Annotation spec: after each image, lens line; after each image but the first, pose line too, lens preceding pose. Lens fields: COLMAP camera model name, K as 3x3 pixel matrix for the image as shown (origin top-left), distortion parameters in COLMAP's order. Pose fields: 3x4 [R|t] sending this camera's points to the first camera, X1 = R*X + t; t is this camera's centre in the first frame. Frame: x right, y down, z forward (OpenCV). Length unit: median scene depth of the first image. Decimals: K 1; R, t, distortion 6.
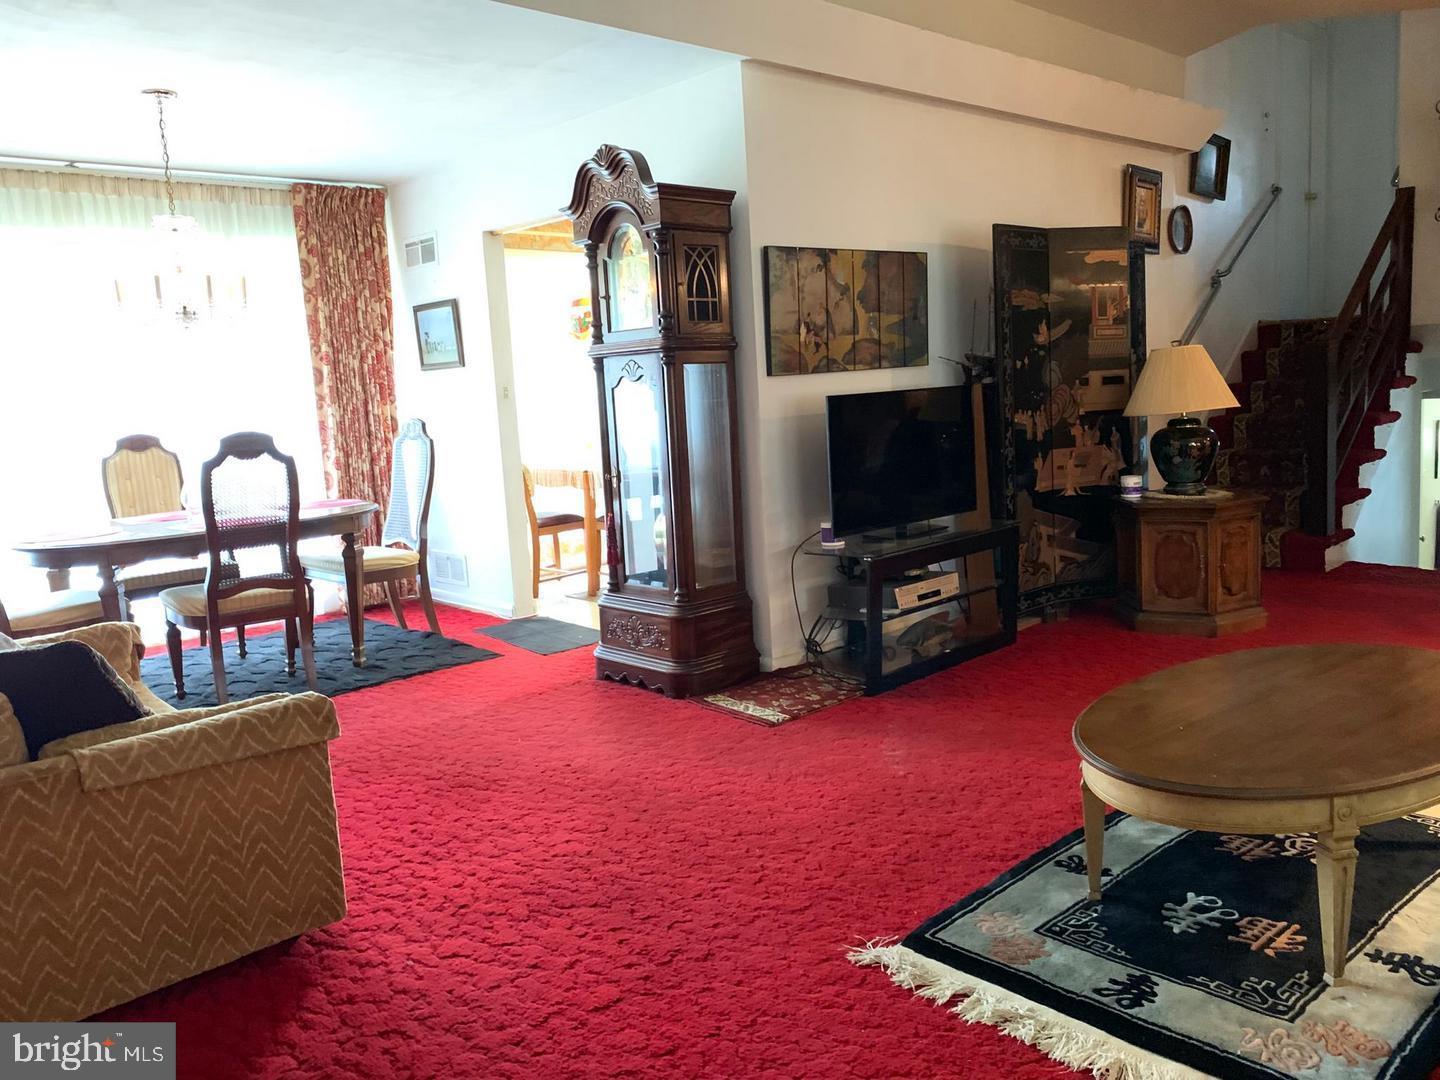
lens RADIAL K [[1087.3, 0, 720.0], [0, 1087.3, 540.0], [0, 0, 1]] dist [-0.010645, 0.003236]
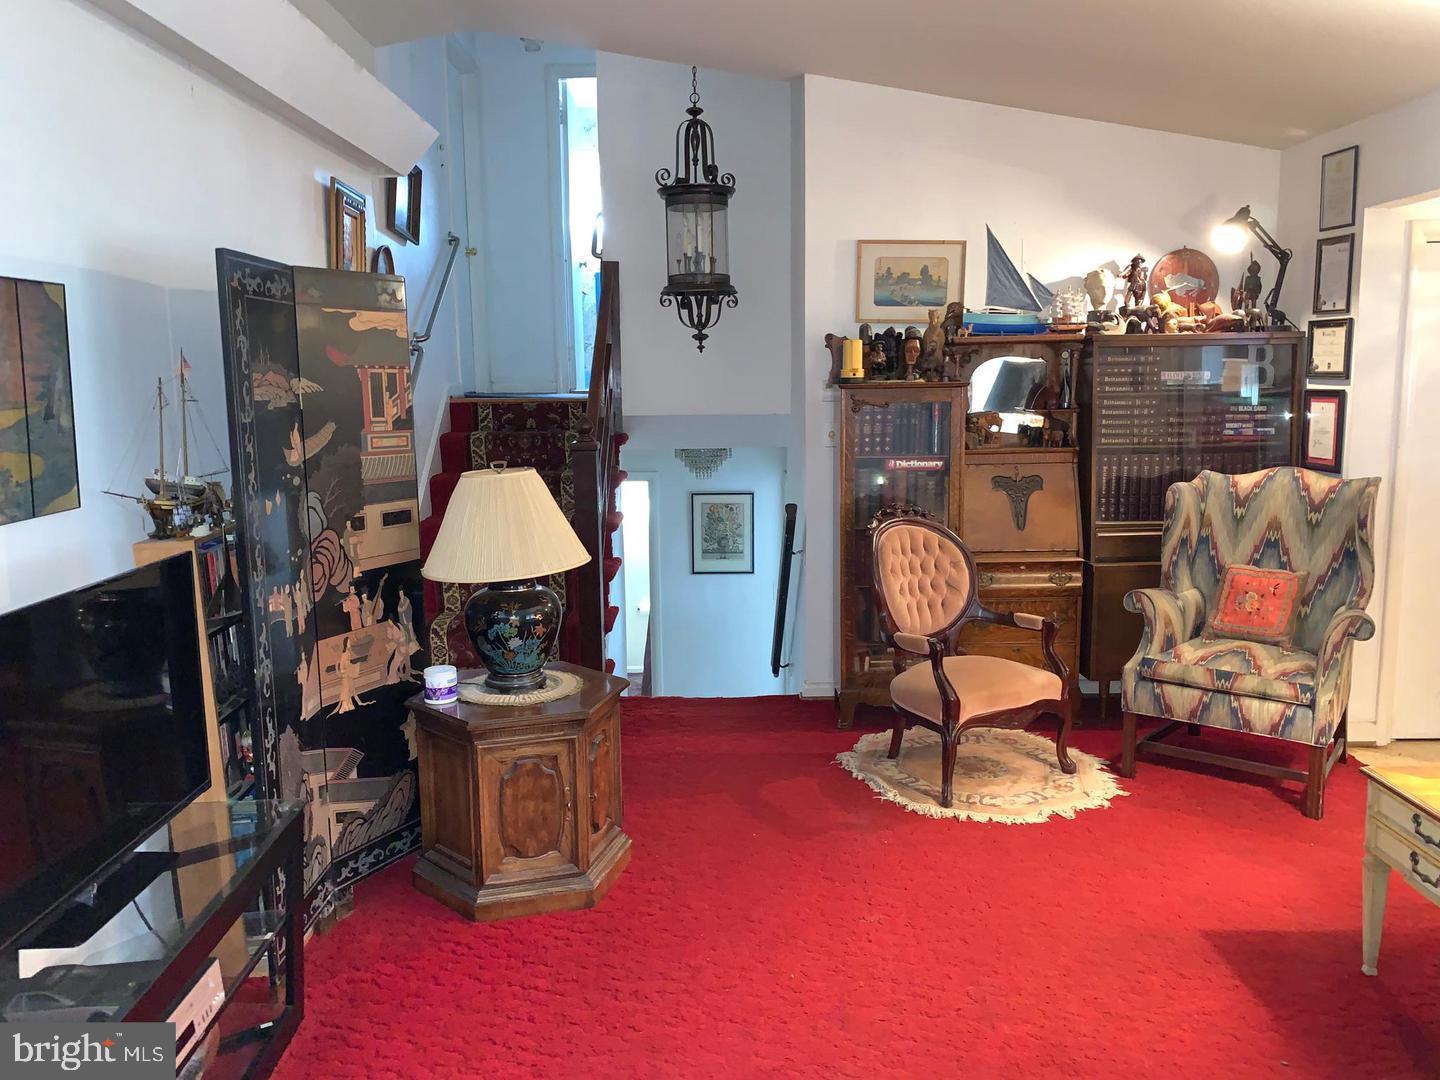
lens RADIAL K [[1134.0, 0, 720.0], [0, 1134.0, 540.0], [0, 0, 1]] dist [0.086643, -0.174913]
pose [[0.683765, -0.052379, 0.727820, 0.008131], [0.078261, 0.996931, -0.001778, -0.119504], [-0.725493, 0.058176, 0.685766, 0.415144]]
